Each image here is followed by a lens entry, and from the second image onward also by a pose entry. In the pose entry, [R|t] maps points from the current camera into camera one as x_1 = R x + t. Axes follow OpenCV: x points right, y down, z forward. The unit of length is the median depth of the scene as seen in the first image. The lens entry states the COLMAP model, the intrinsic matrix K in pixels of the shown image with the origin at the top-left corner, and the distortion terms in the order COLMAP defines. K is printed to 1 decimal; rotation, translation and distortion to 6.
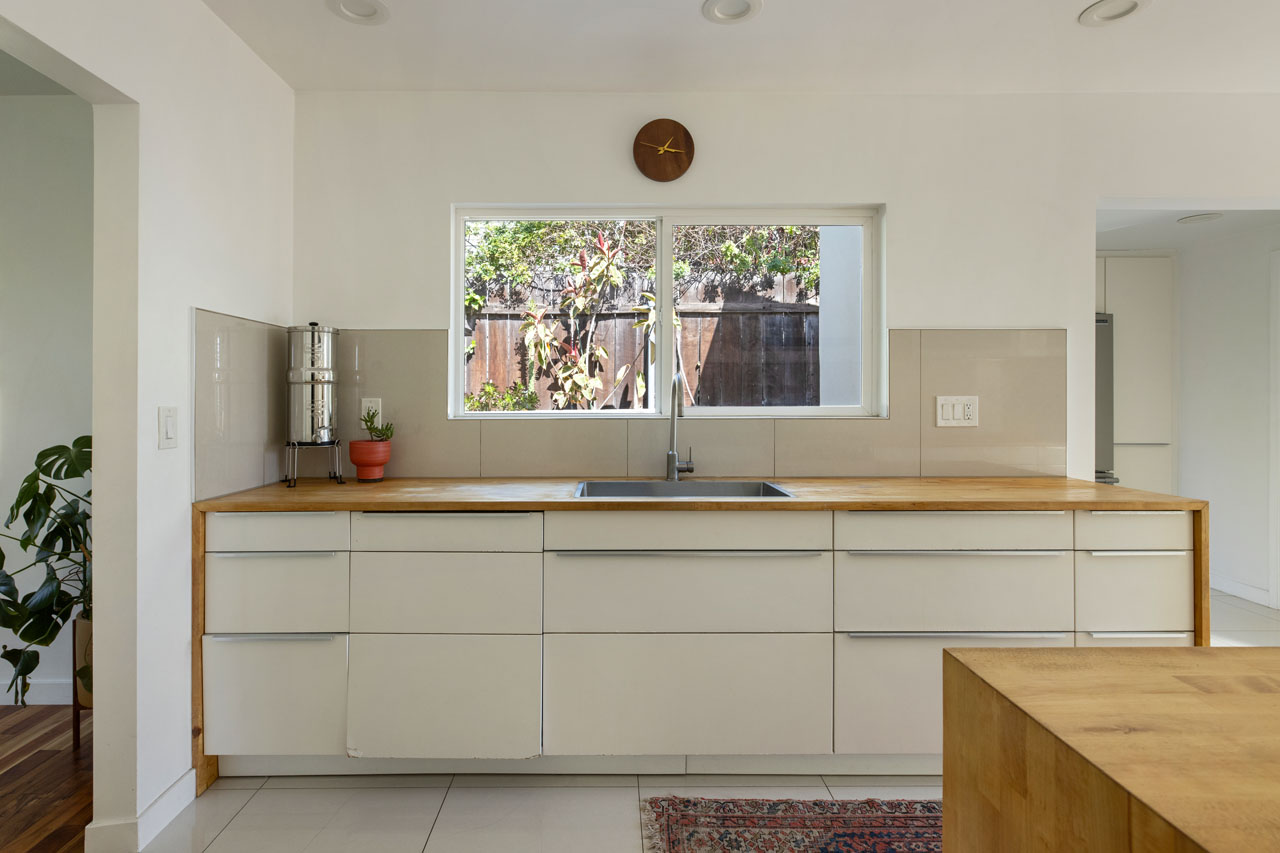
lens RADIAL K [[651.3, 0, 634.0], [0, 651.3, 398.6], [0, 0, 1]] dist [-0.013712, 0.000197]
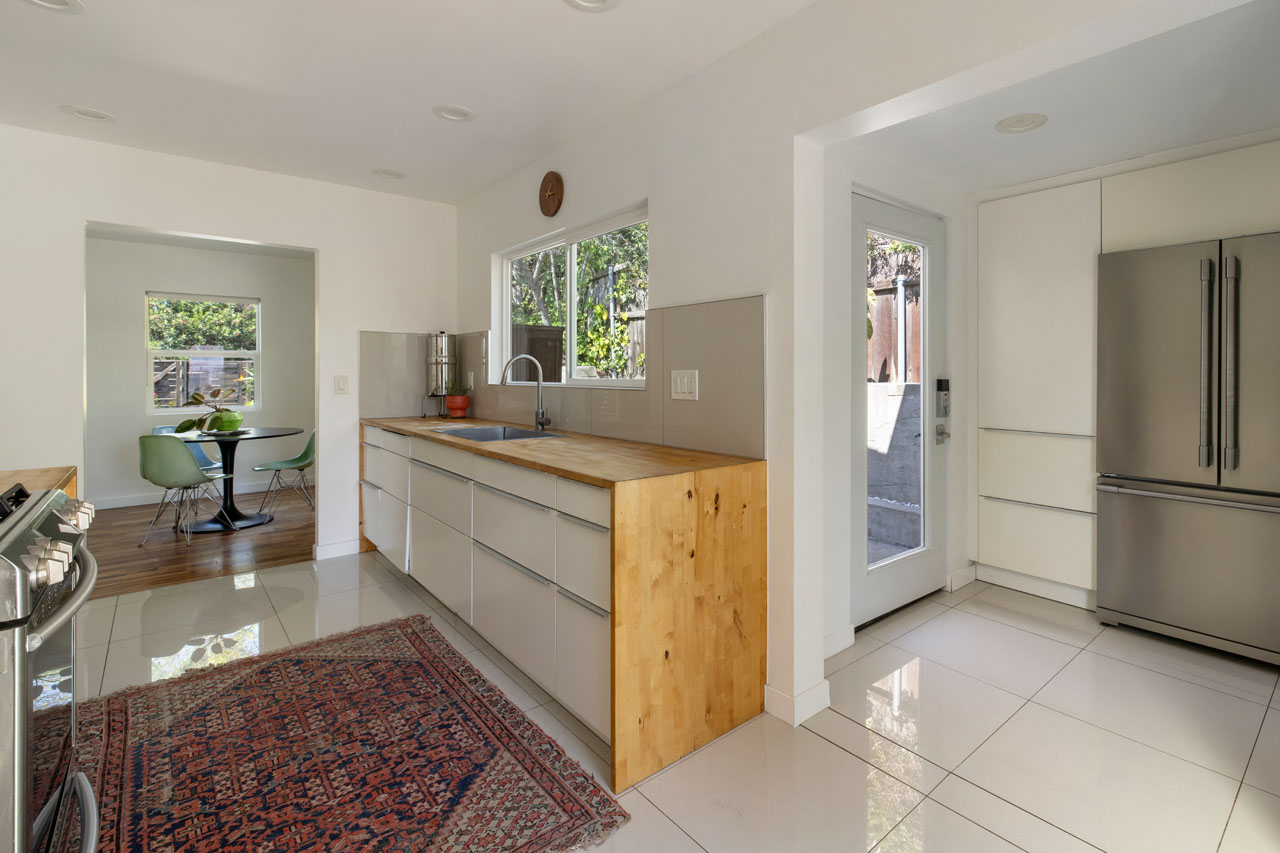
lens RADIAL K [[620.8, 0, 736.4], [0, 620.8, 374.4], [0, 0, 1]] dist [-0.000375, -0.000978]
pose [[0.667457, 0.004039, -0.744638, 1.415295], [-0.000324, 0.999987, 0.005133, -0.002930], [0.744649, -0.003185, 0.667449, 0.441323]]
